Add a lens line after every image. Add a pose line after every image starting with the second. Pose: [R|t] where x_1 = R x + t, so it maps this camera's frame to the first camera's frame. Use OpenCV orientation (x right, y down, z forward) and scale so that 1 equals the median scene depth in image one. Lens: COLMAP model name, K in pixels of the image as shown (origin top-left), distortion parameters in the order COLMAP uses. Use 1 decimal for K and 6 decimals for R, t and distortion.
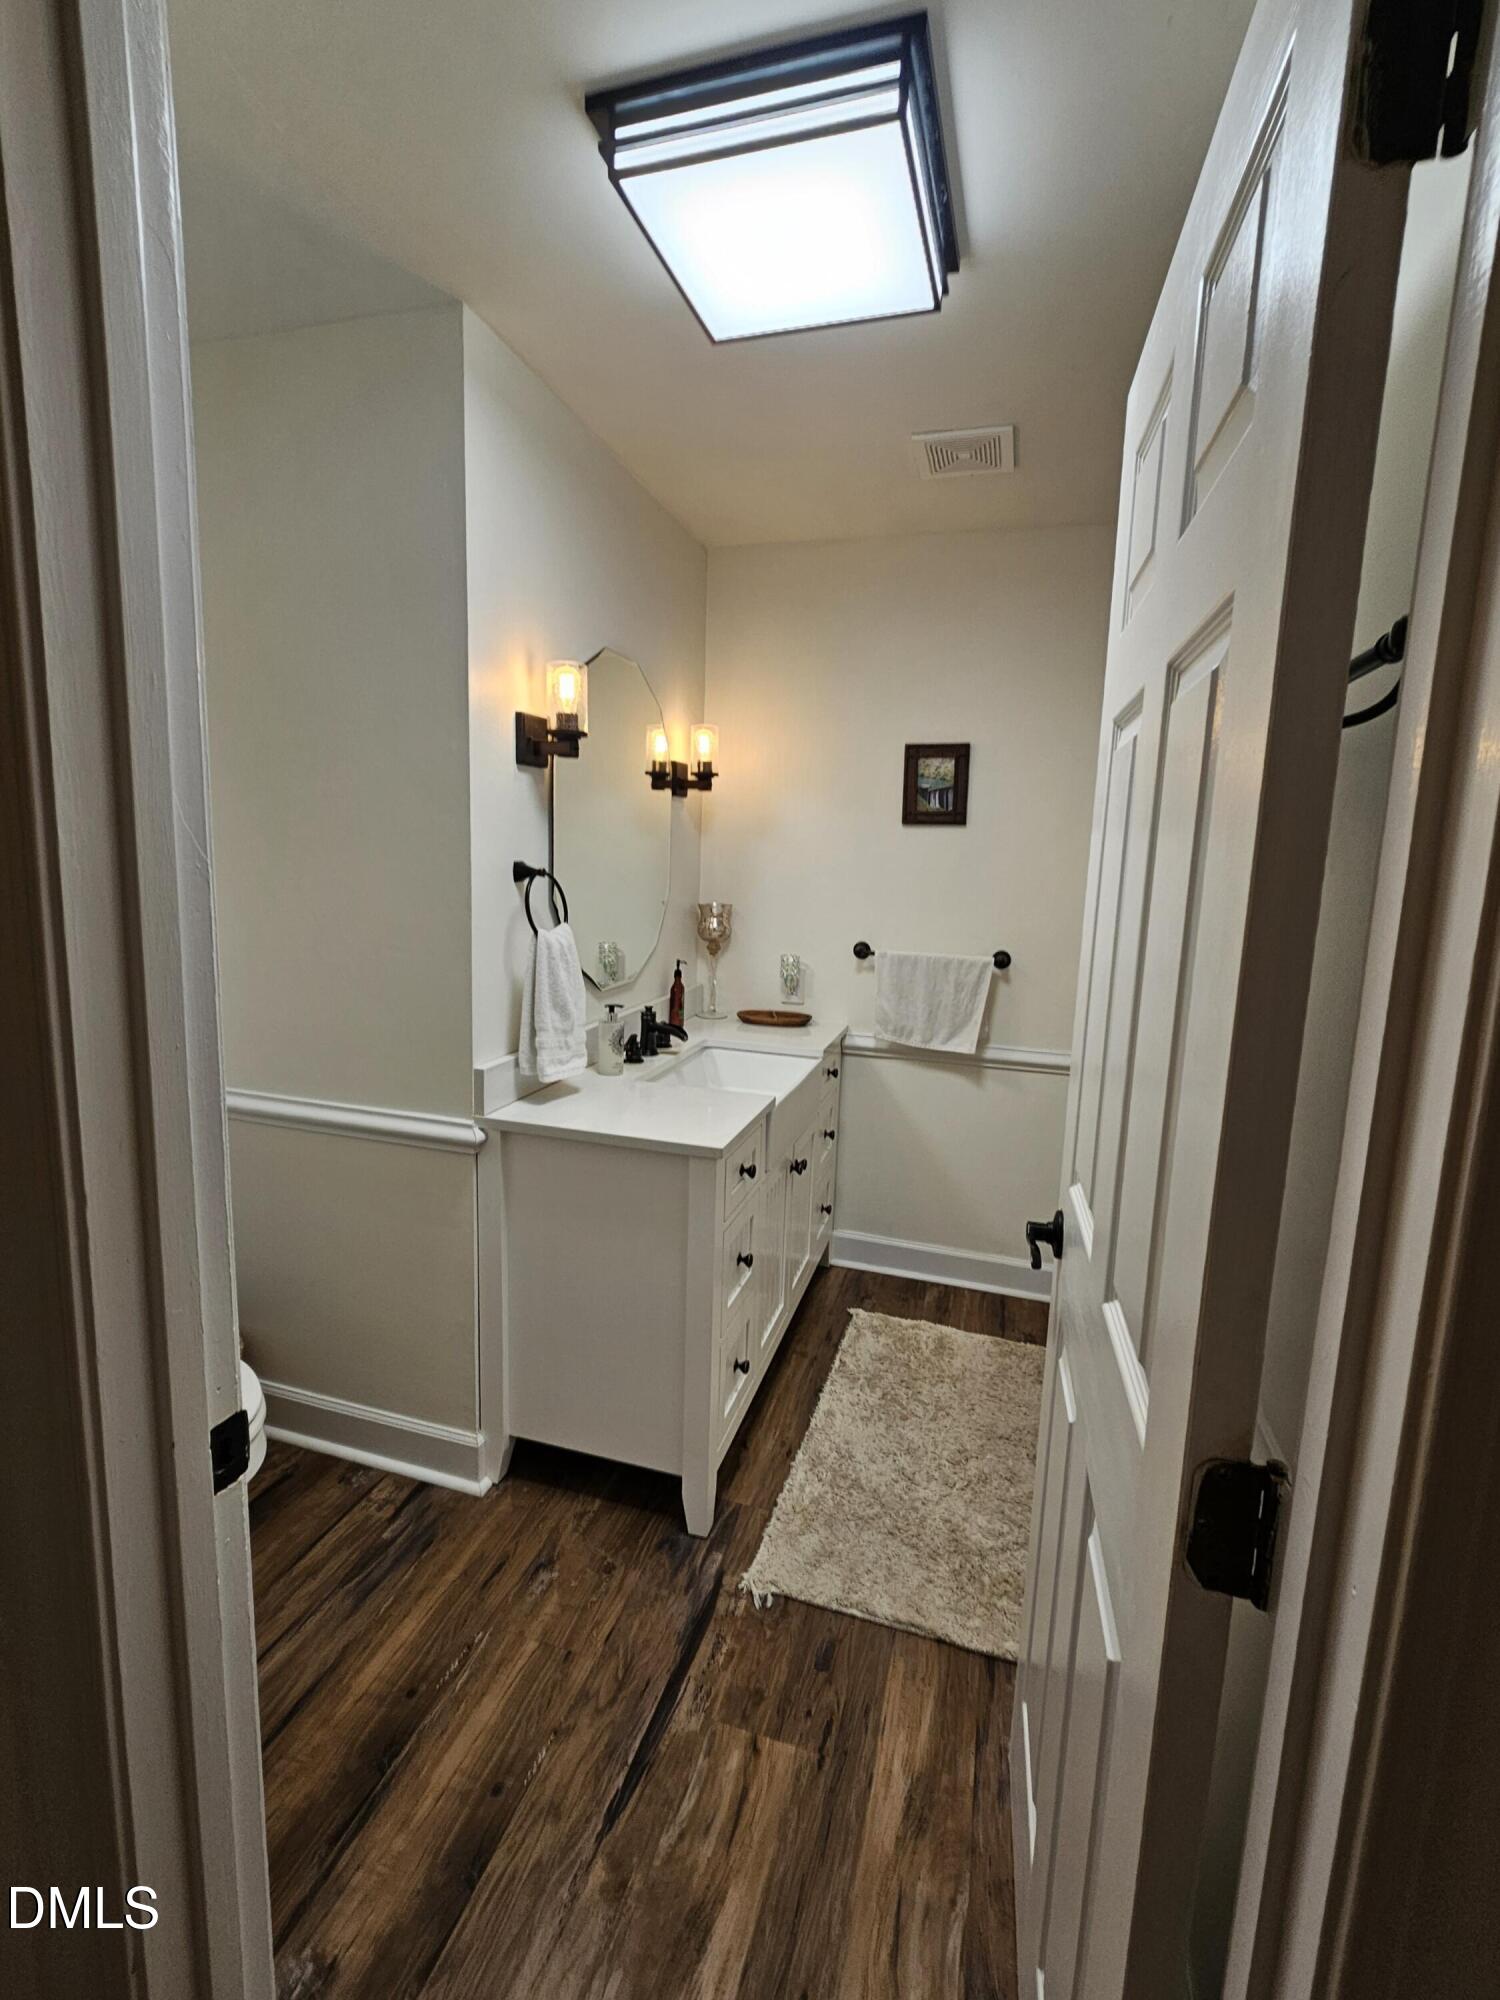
lens RADIAL K [[879.5, 0, 748.5], [0, 879.5, 991.4], [0, 0, 1]] dist [0.005644, -0.000098]
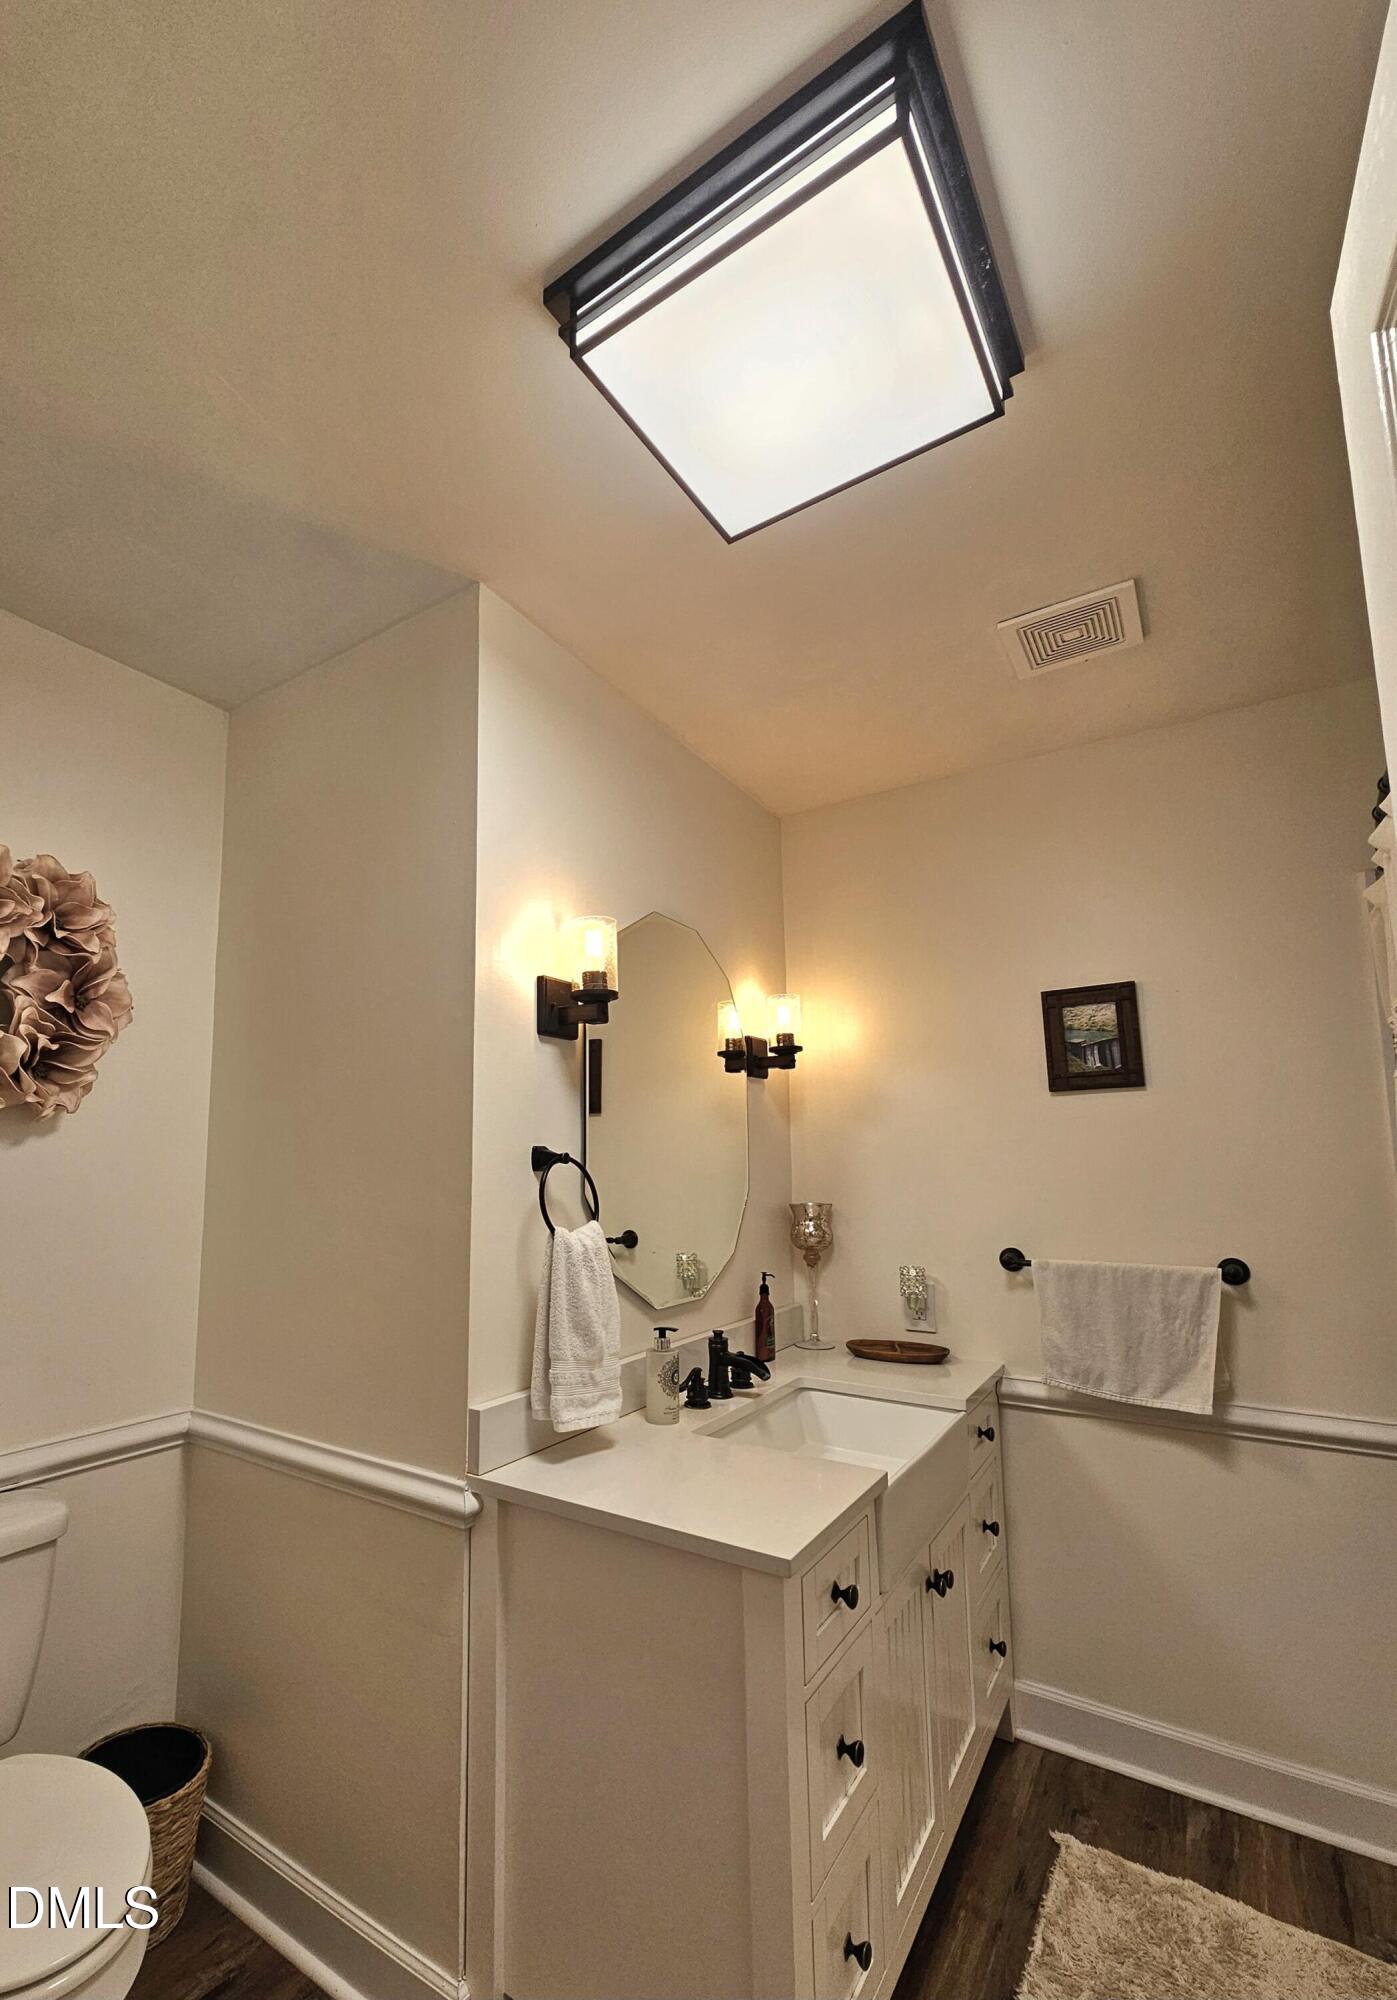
lens RADIAL K [[870.4, 0, 598.0], [0, 870.4, 1072.2], [0, 0, 1]] dist [-0.000179, -0.001380]
pose [[0.946979, -0.072957, -0.312903, 0.049232], [-0.014727, 0.962998, -0.269106, 0.005617], [0.320958, 0.259445, 0.910864, 0.218524]]
